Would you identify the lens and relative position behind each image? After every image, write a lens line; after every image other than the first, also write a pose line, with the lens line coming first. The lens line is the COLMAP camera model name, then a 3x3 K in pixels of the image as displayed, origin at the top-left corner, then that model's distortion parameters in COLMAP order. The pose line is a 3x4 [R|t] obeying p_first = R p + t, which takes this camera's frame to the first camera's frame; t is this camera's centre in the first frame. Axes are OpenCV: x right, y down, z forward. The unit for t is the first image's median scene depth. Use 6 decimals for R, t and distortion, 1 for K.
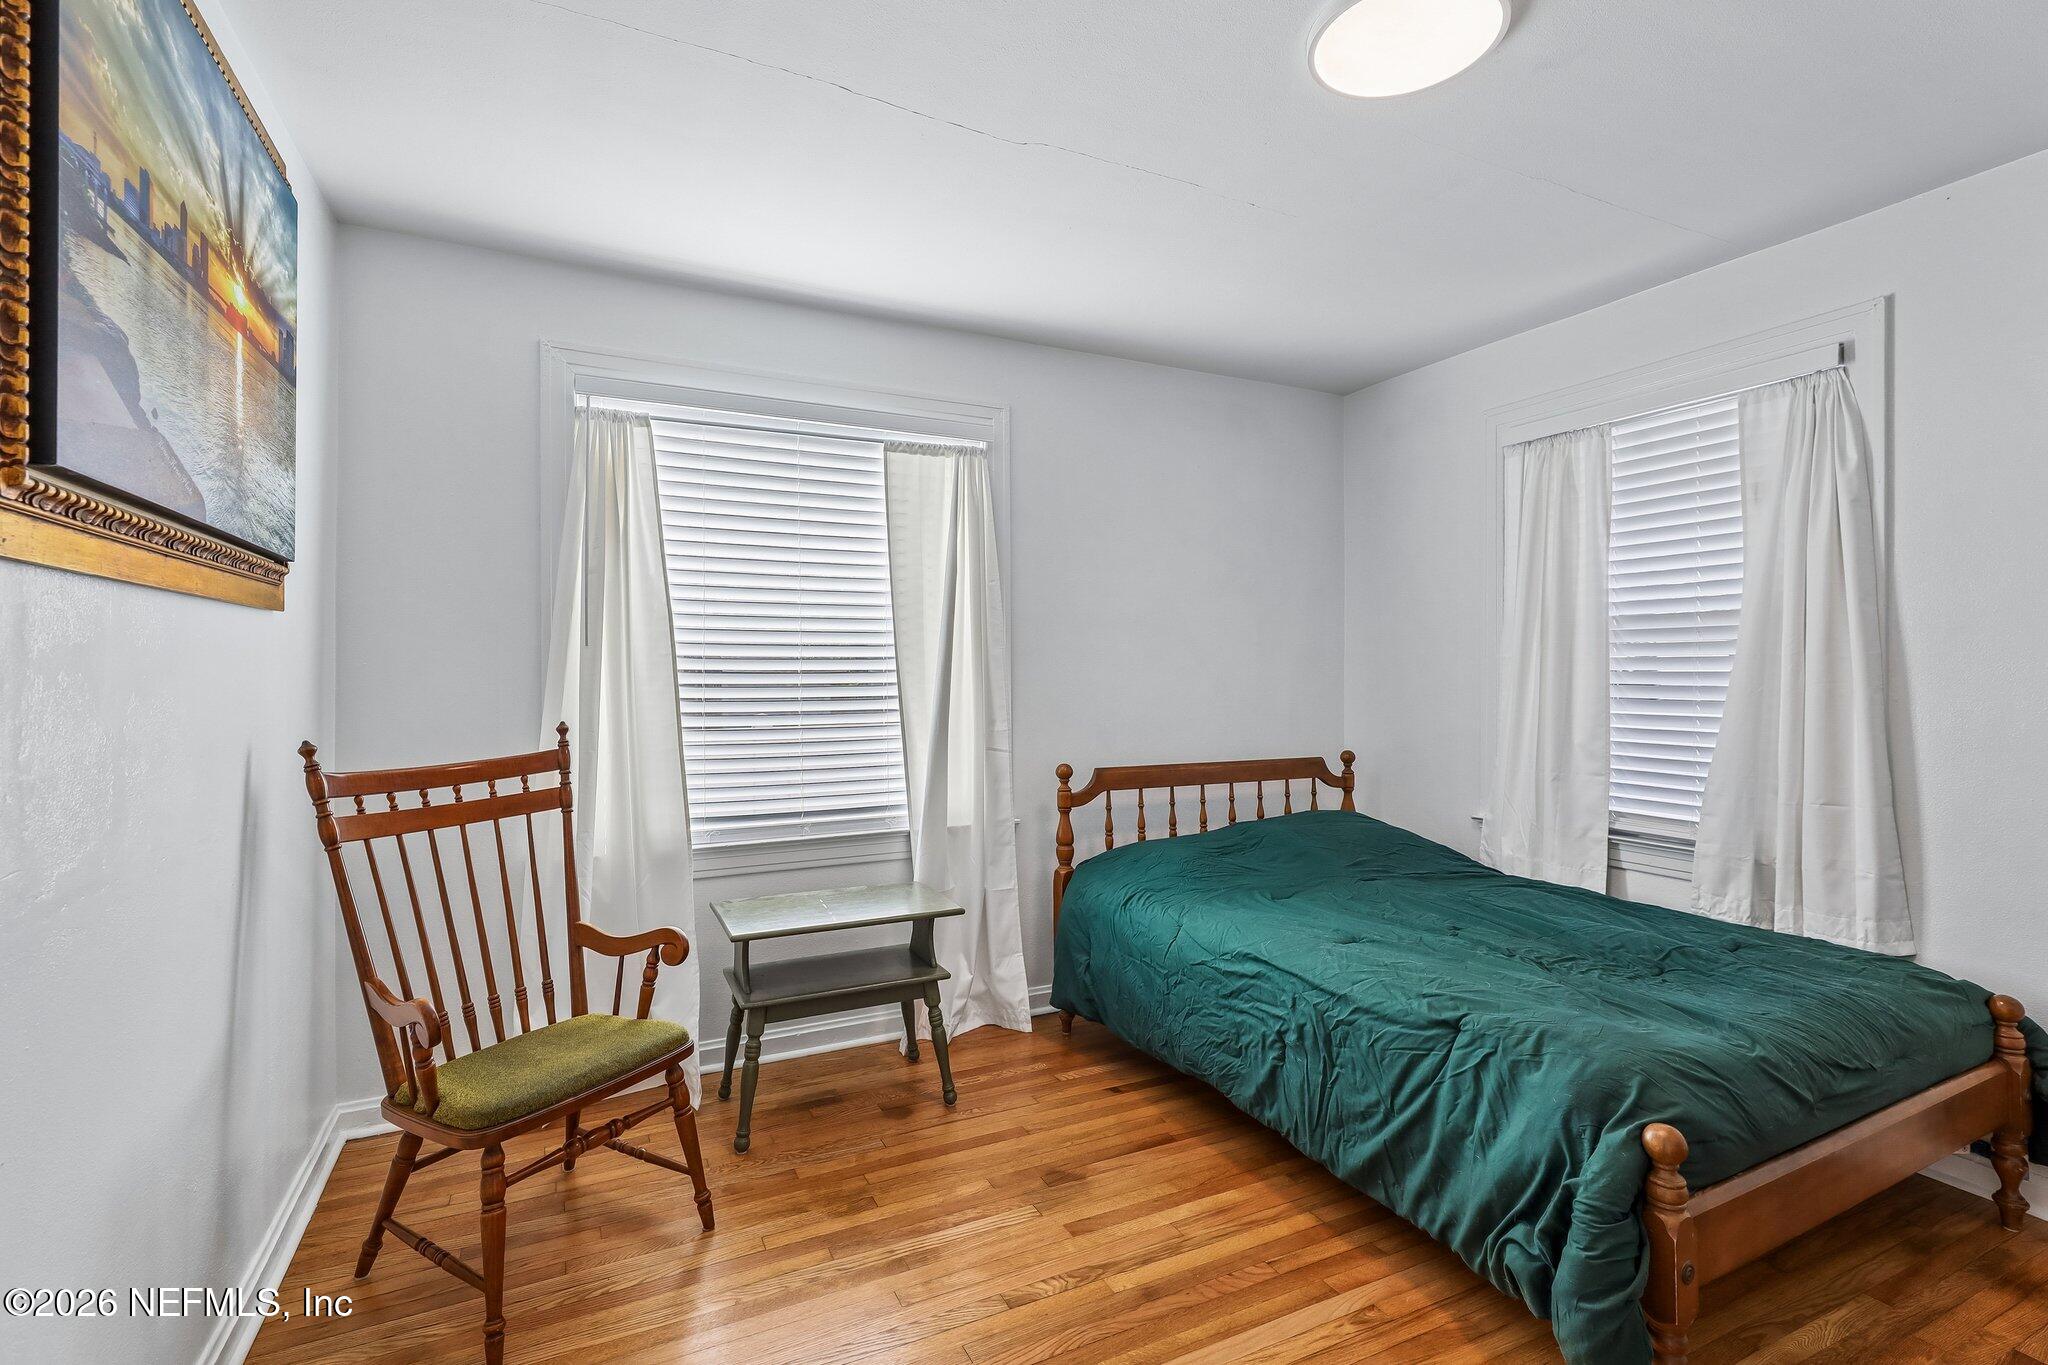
lens RADIAL K [[921.2, 0, 1021.3], [0, 921.2, 666.0], [0, 0, 1]] dist [0.001724, 0.000468]
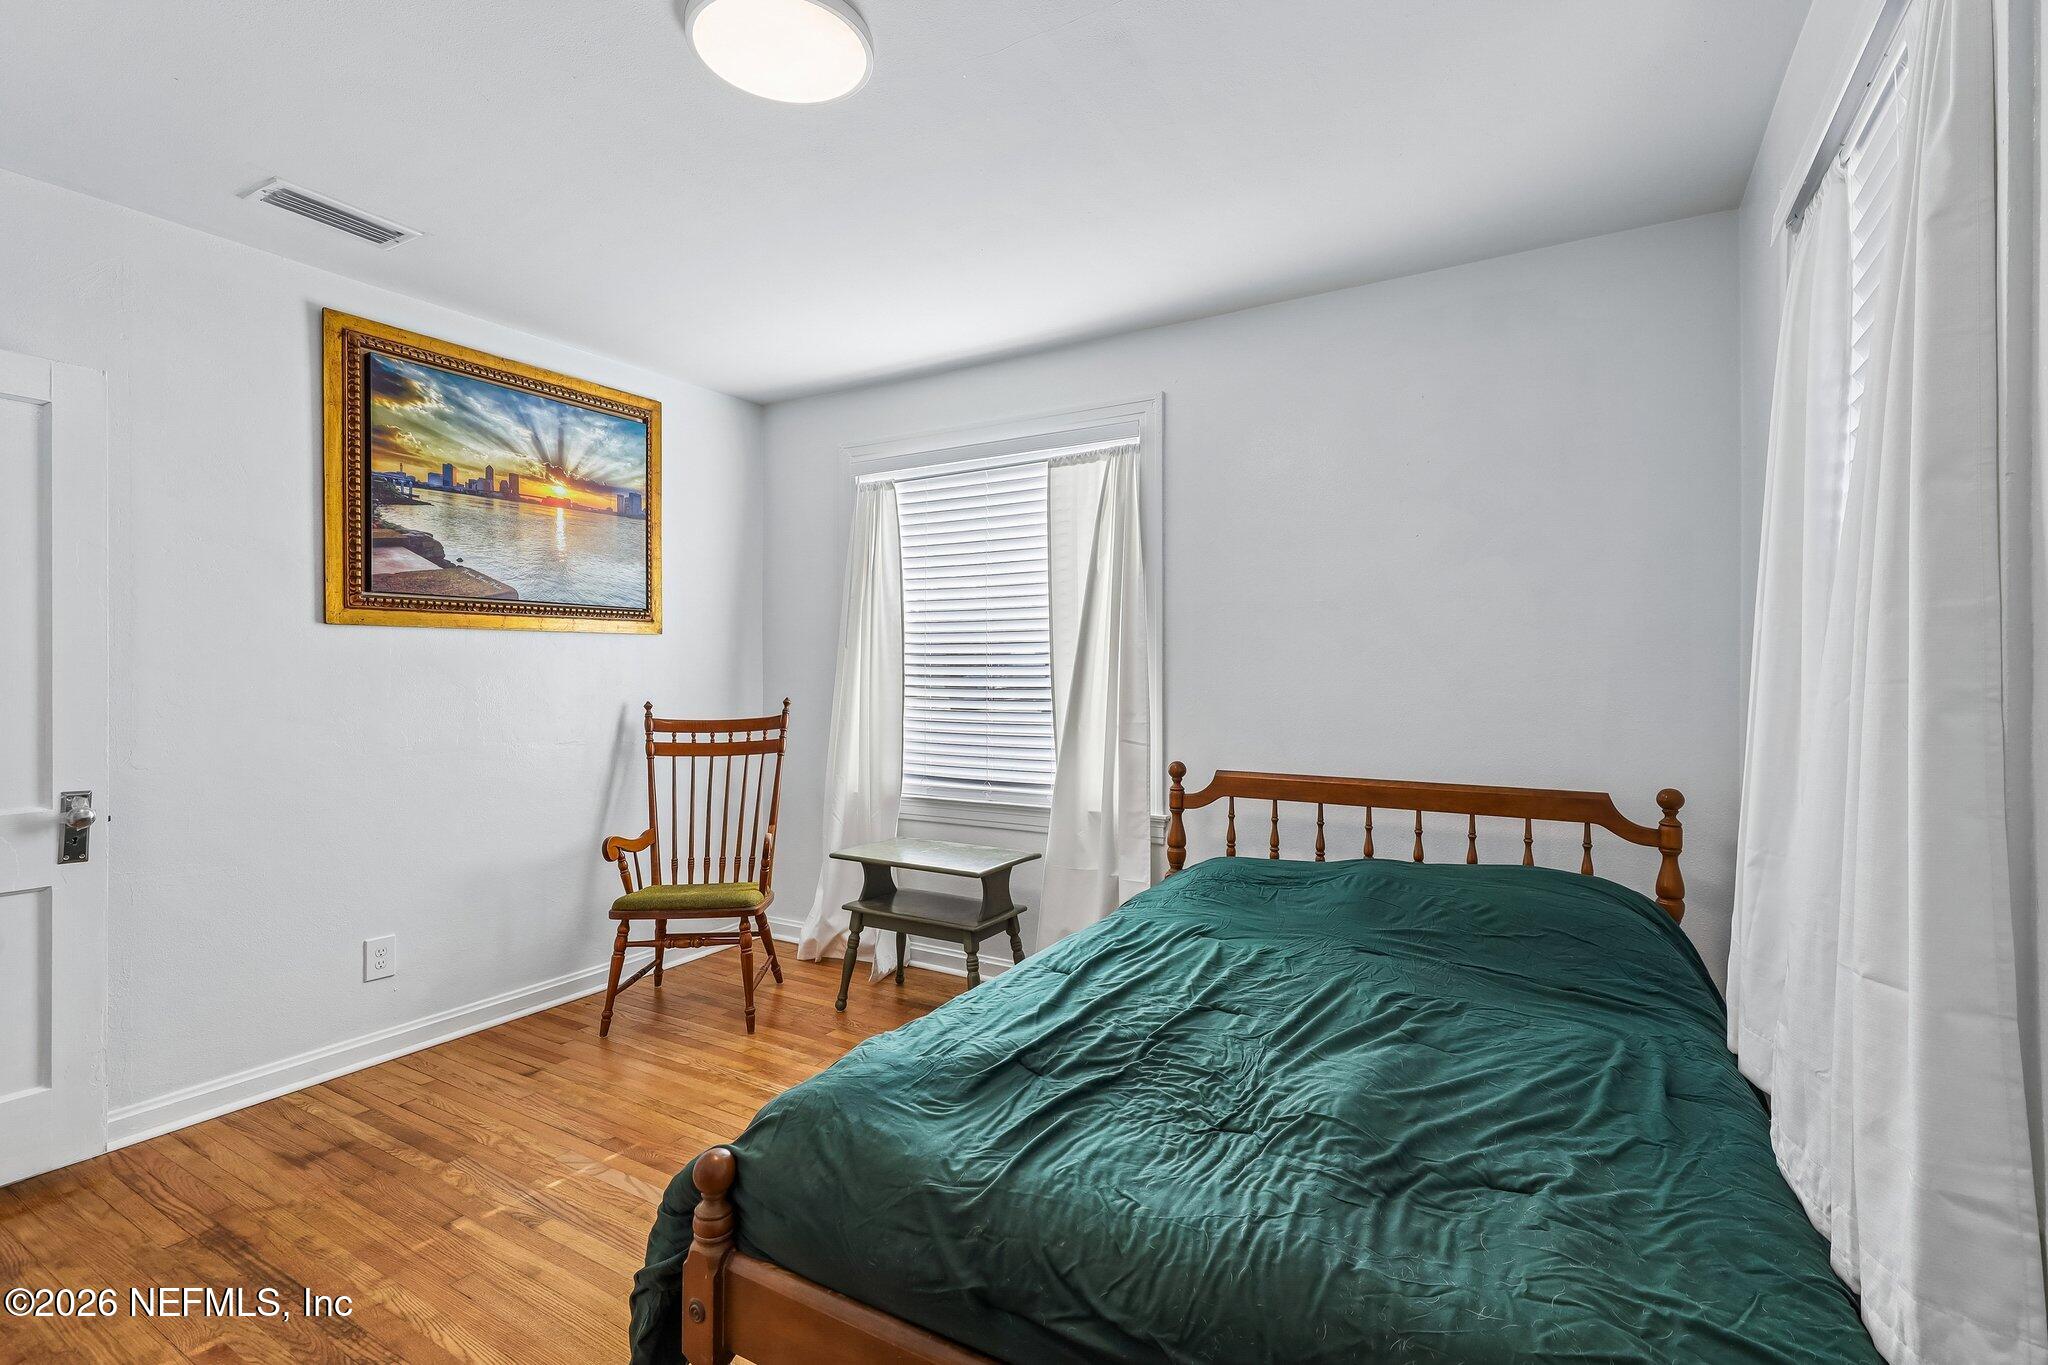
lens RADIAL K [[921.2, 0, 1021.3], [0, 921.2, 666.0], [0, 0, 1]] dist [0.001724, 0.000468]
pose [[0.556183, -0.002278, -0.831057, 0.764683], [0.006537, 0.999977, 0.001634, 0.005299], [0.831034, -0.006342, 0.556185, 0.347744]]
